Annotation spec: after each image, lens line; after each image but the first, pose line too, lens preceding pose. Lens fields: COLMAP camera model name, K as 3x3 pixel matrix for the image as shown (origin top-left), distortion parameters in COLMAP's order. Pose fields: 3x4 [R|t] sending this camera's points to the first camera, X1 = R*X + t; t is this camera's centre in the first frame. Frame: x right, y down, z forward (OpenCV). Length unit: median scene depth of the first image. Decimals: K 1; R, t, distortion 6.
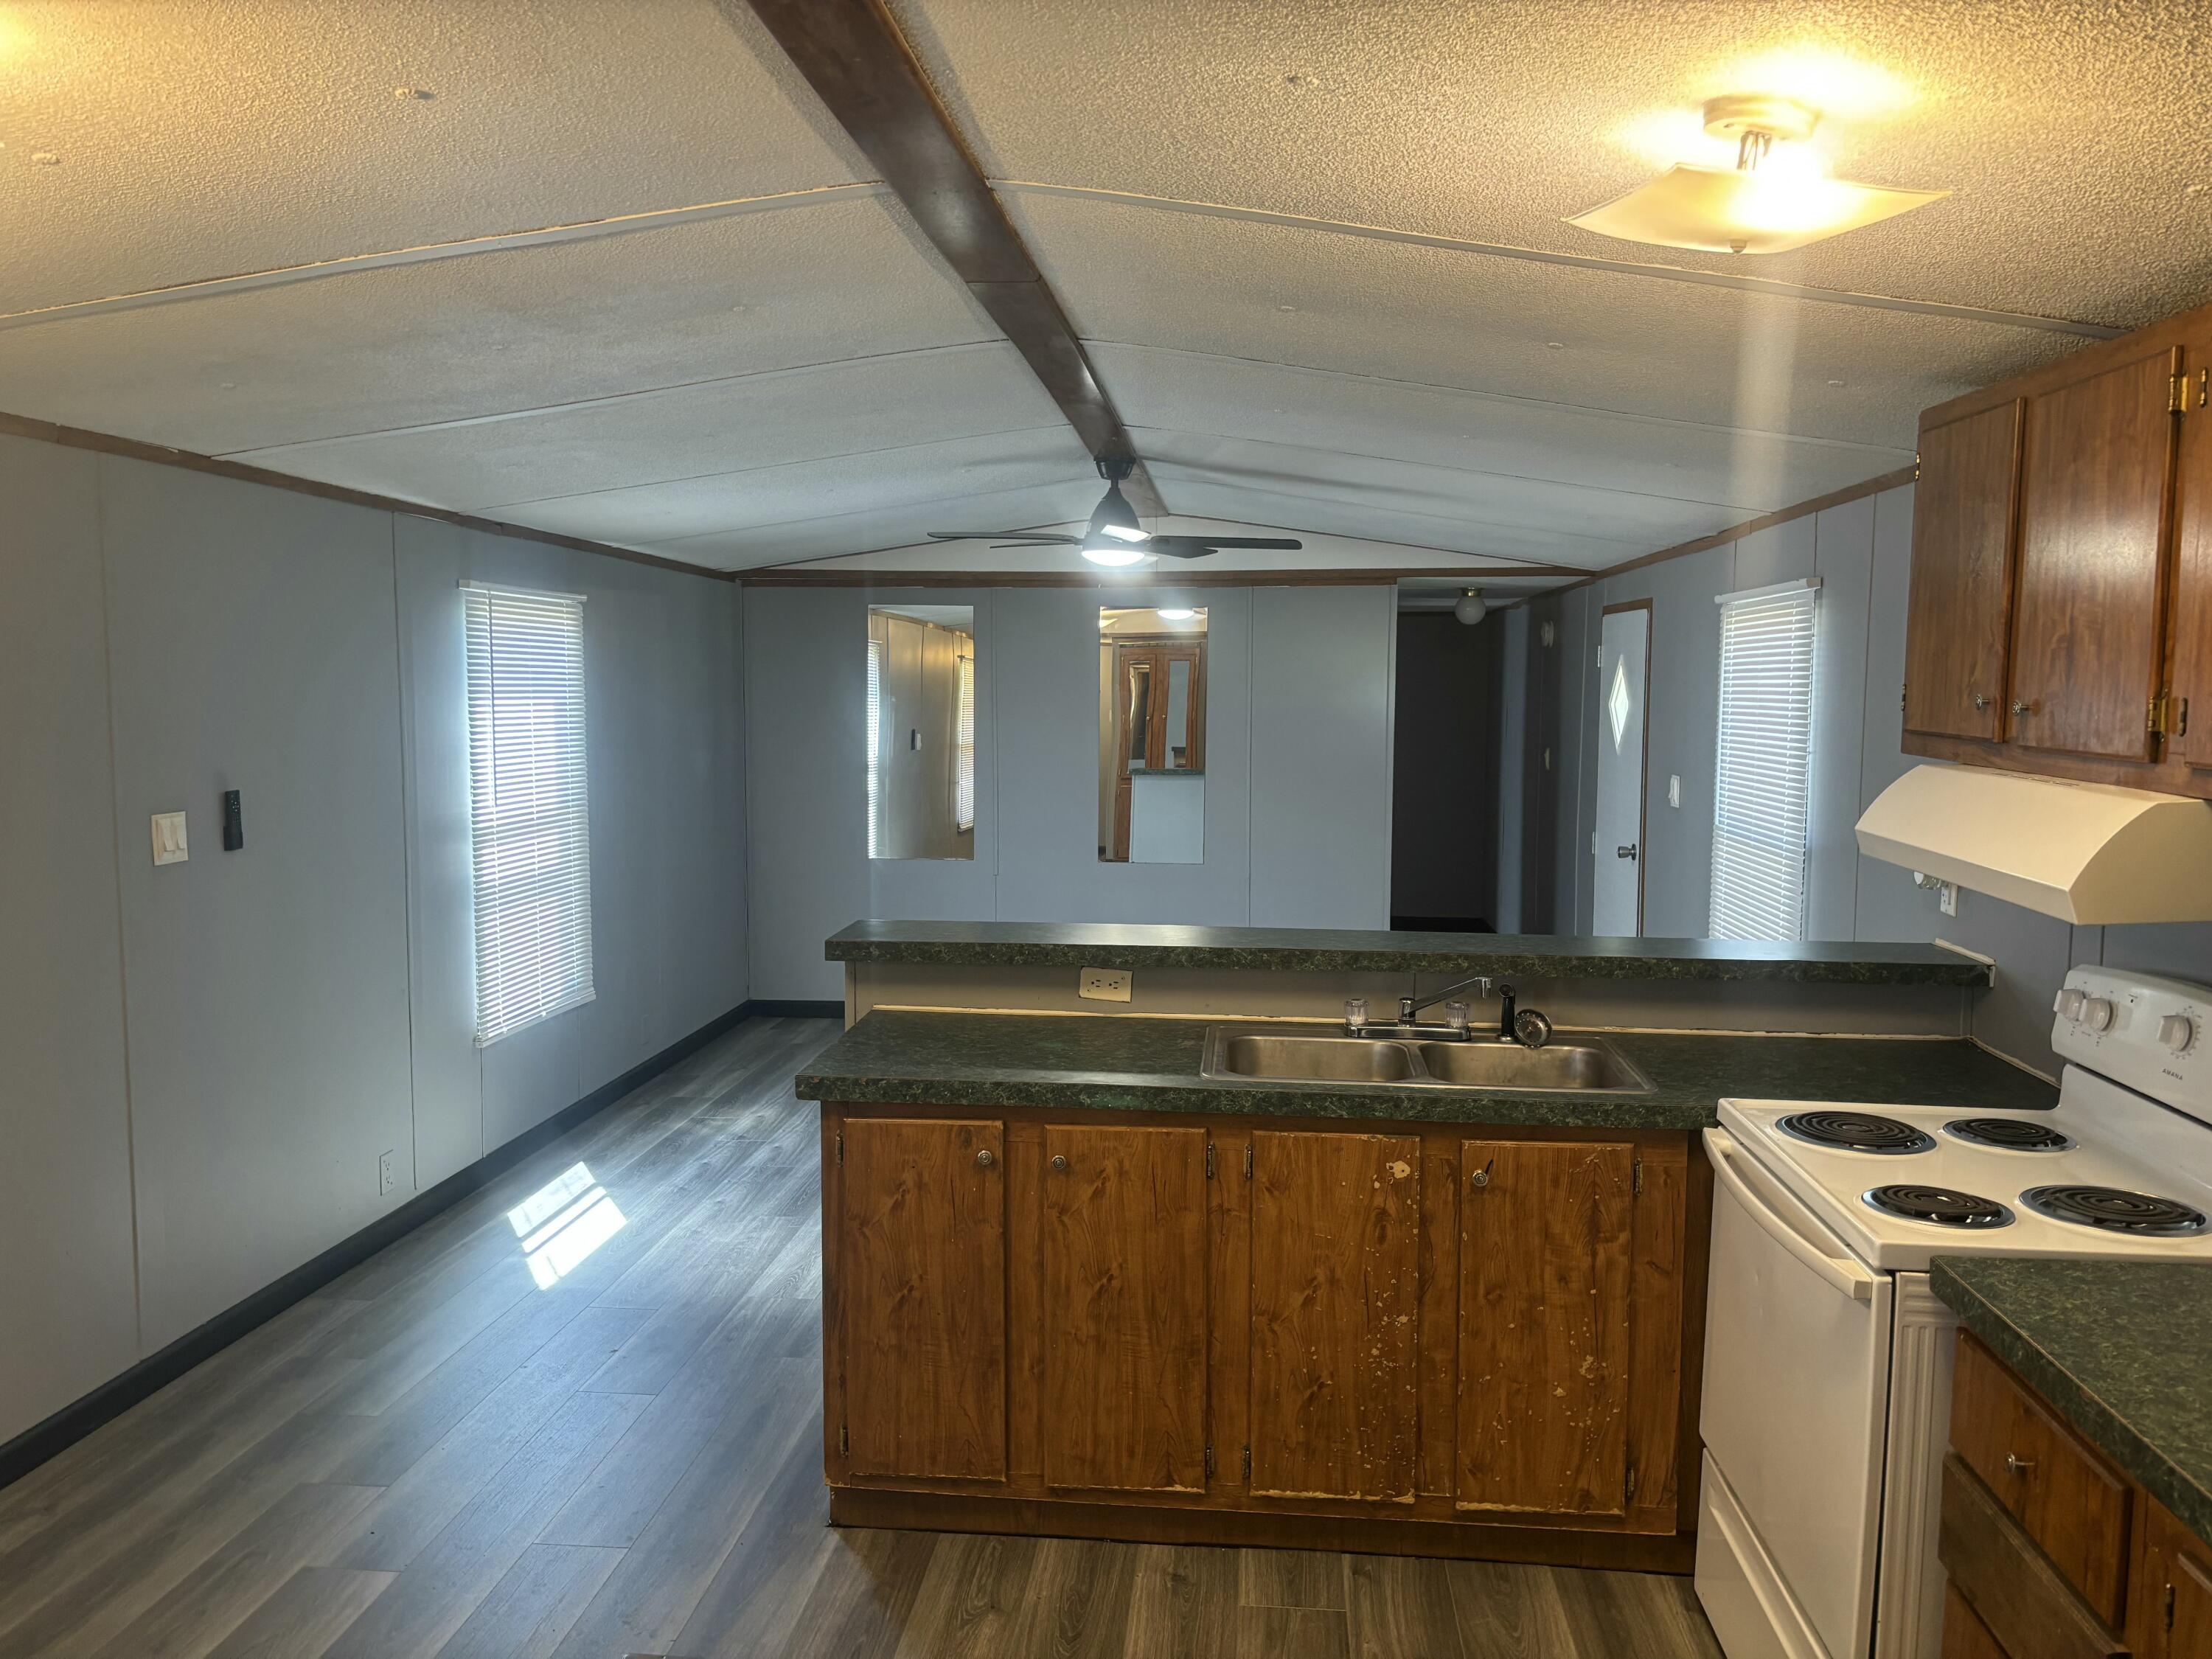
lens RADIAL K [[1678.4, 0, 1106.0], [0, 1678.4, 829.5], [0, 0, 1]] dist [0.041731, -0.000240]
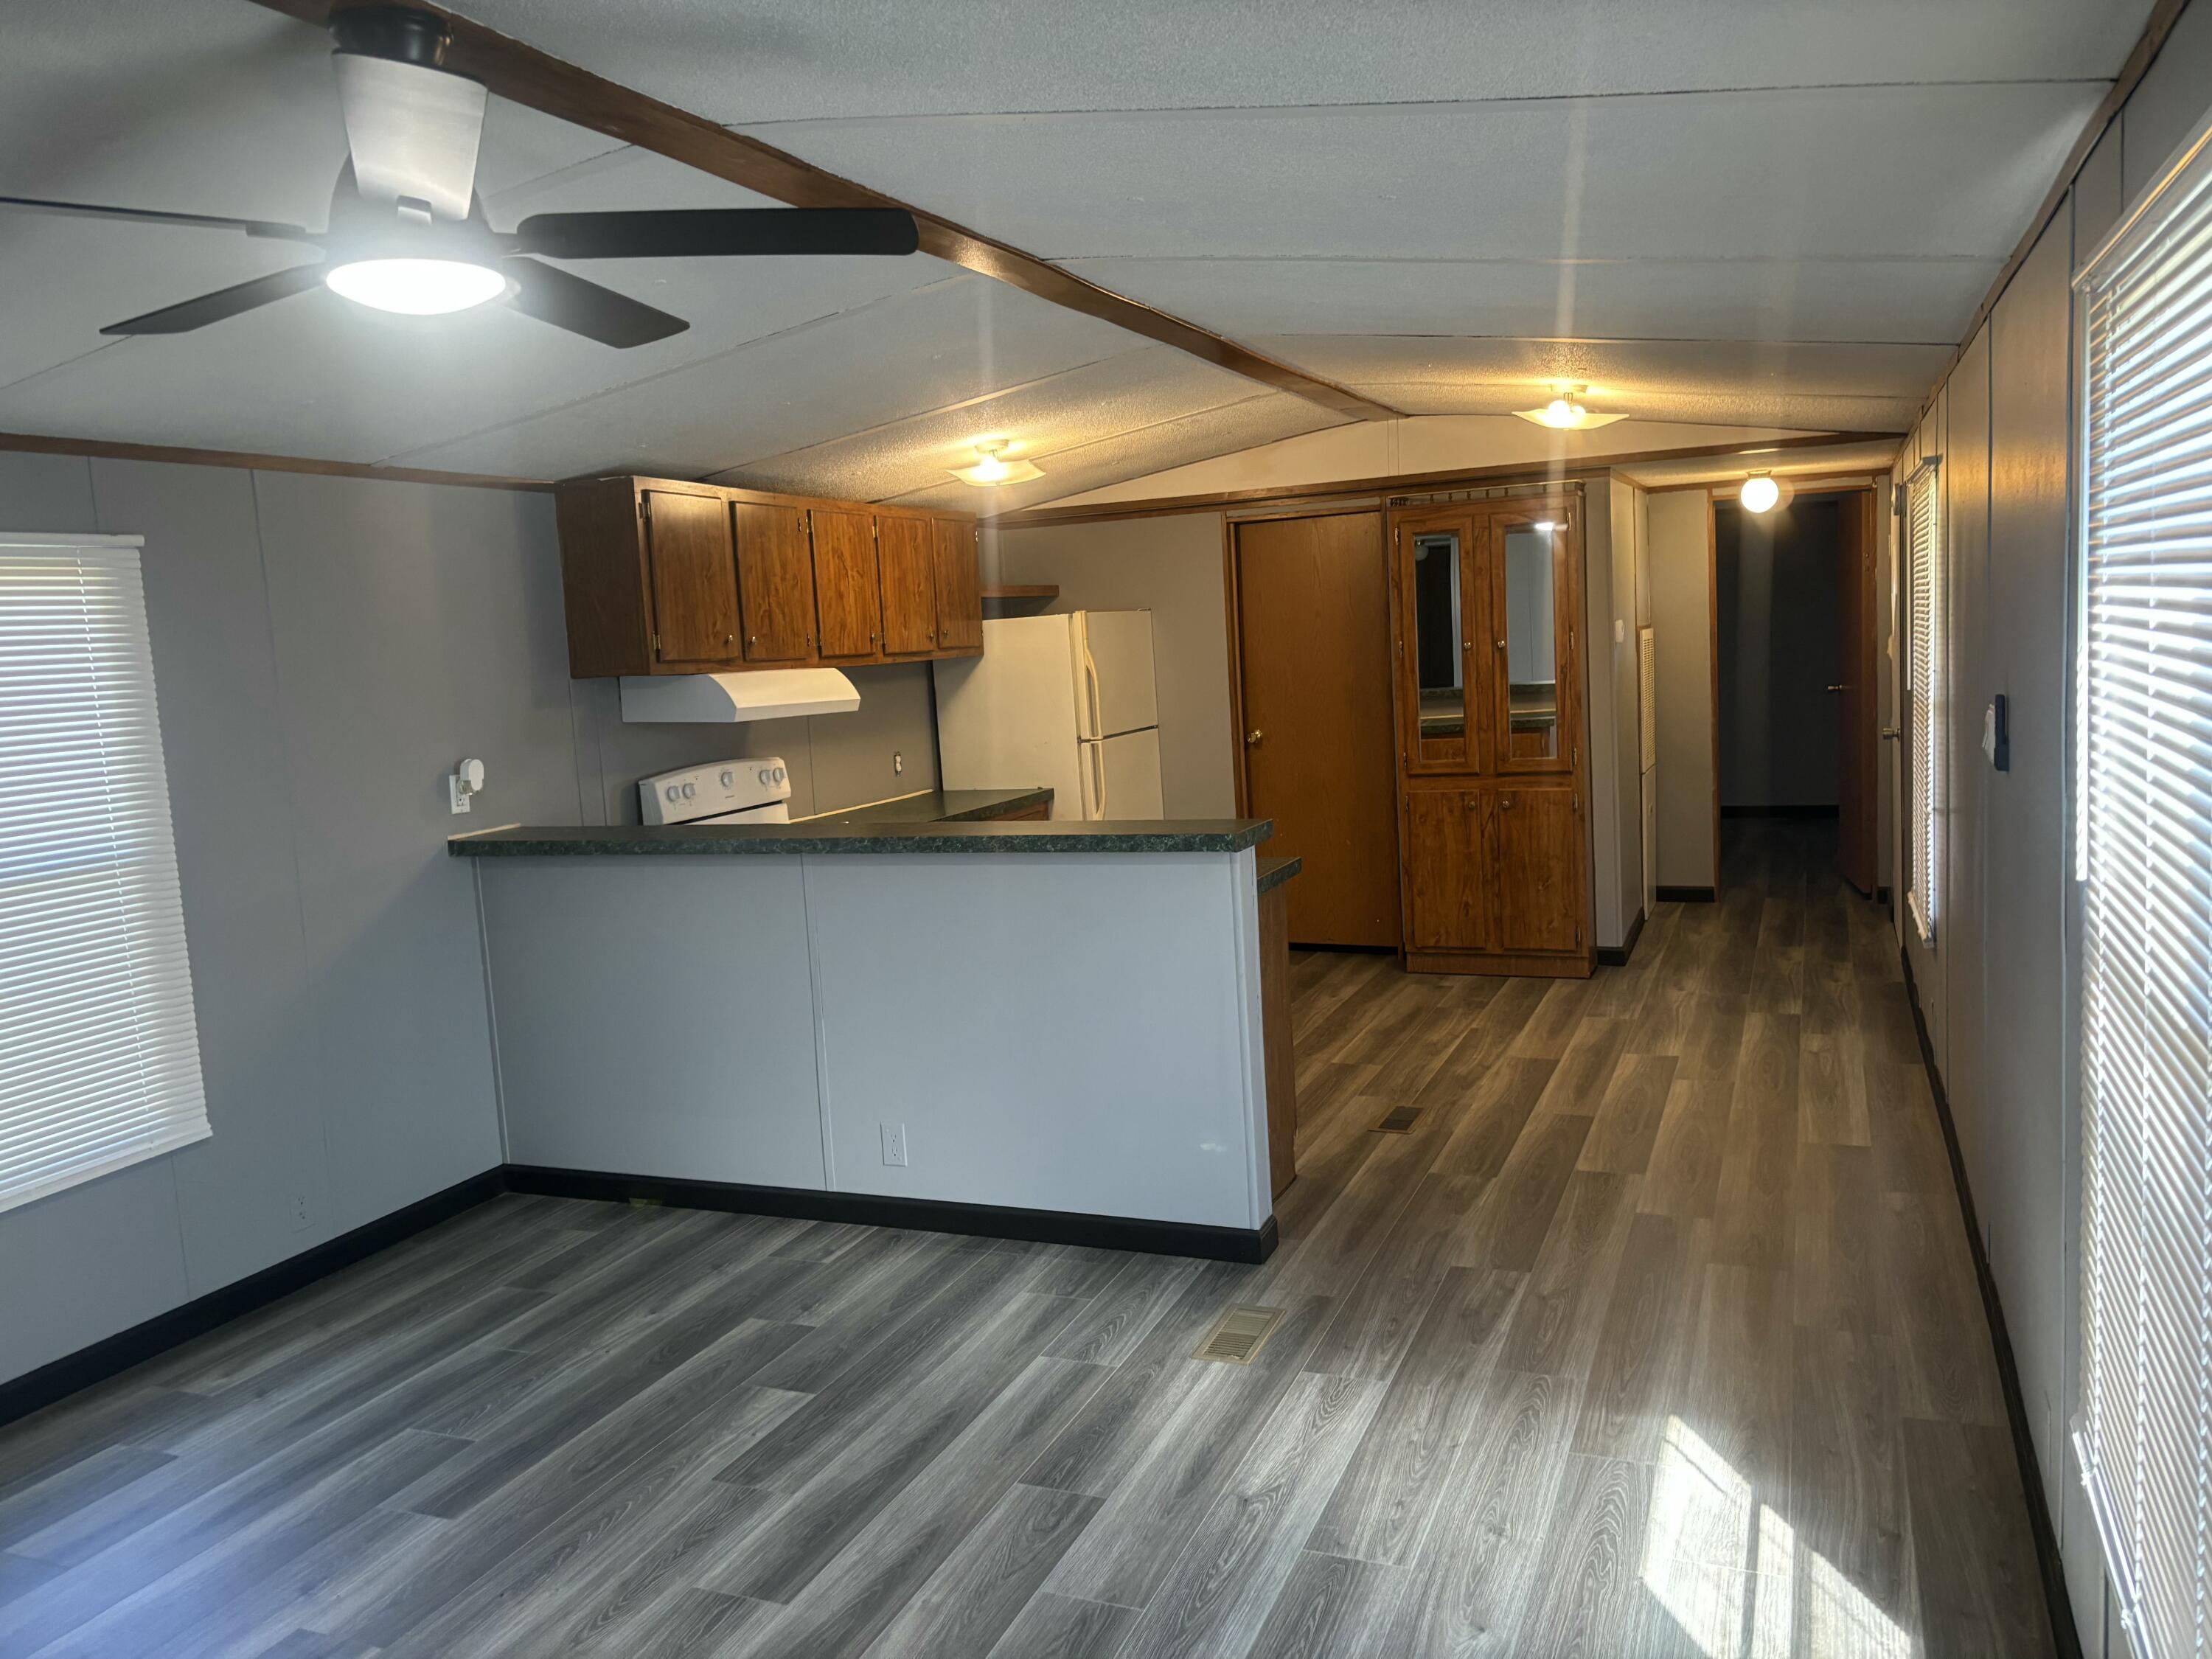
lens RADIAL K [[1678.4, 0, 1106.0], [0, 1678.4, 829.5], [0, 0, 1]] dist [0.041731, -0.000240]
pose [[-0.952963, 0.014434, 0.302744, -0.309688], [0.079928, 0.975475, 0.205086, -0.132642], [-0.292359, 0.219636, -0.930745, 1.604883]]
